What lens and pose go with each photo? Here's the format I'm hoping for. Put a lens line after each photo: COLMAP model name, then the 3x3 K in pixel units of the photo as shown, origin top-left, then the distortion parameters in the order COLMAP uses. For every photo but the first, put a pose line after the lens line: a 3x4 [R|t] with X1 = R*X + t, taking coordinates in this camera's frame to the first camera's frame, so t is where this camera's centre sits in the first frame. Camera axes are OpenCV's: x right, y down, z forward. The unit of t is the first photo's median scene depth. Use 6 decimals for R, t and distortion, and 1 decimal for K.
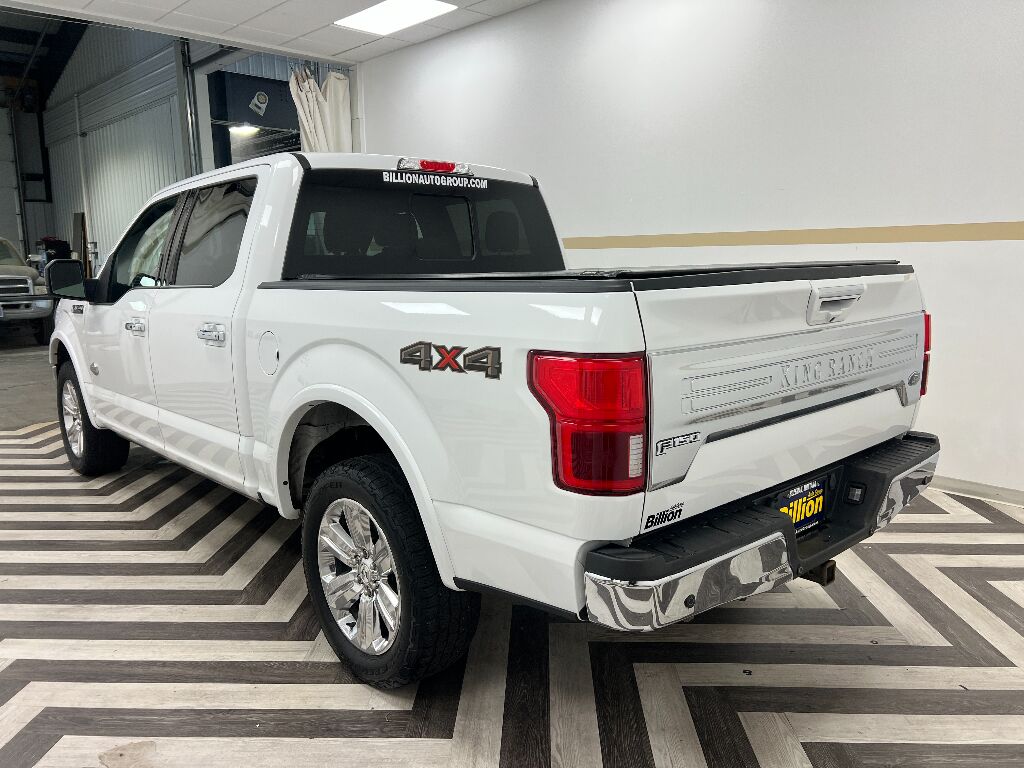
lens RADIAL K [[766.8, 0, 511.5], [0, 766.8, 384.5], [0, 0, 1]] dist [0.025504, -0.002052]
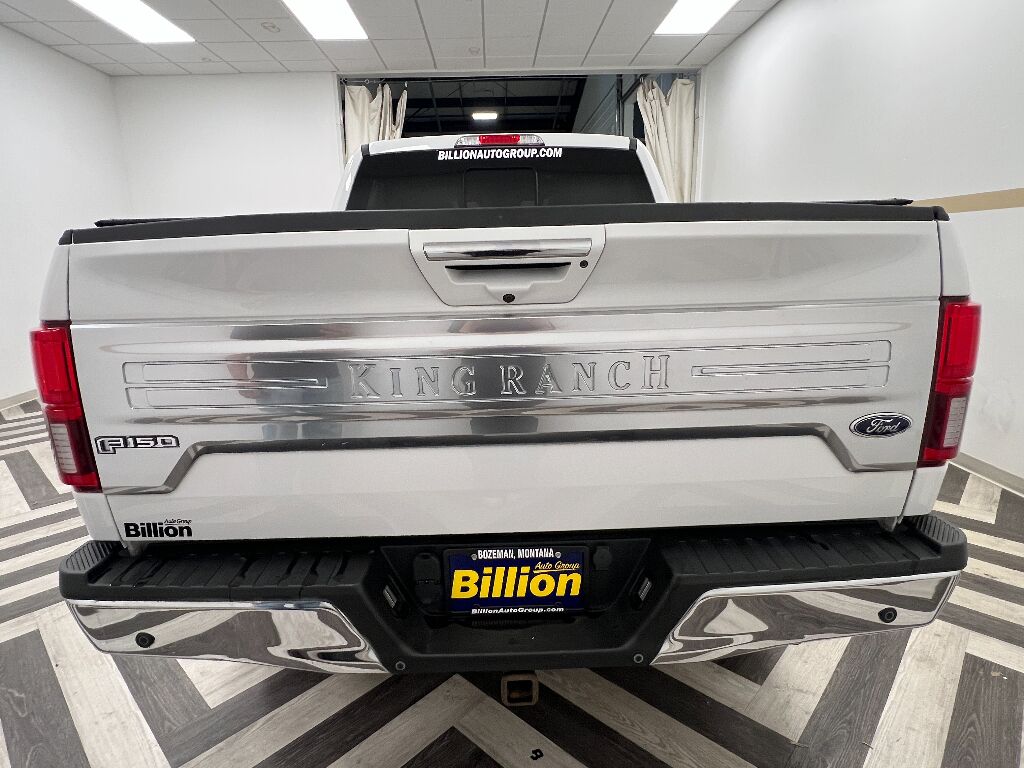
lens RADIAL K [[558.7, 0, 510.2], [0, 558.7, 385.8], [0, 0, 1]] dist [-0.003878, 0.000740]
pose [[0.754578, 0.142735, -0.640498, 0.456814], [-0.090486, 0.989366, 0.113877, -0.043064], [0.649941, -0.027973, 0.759469, 0.437082]]
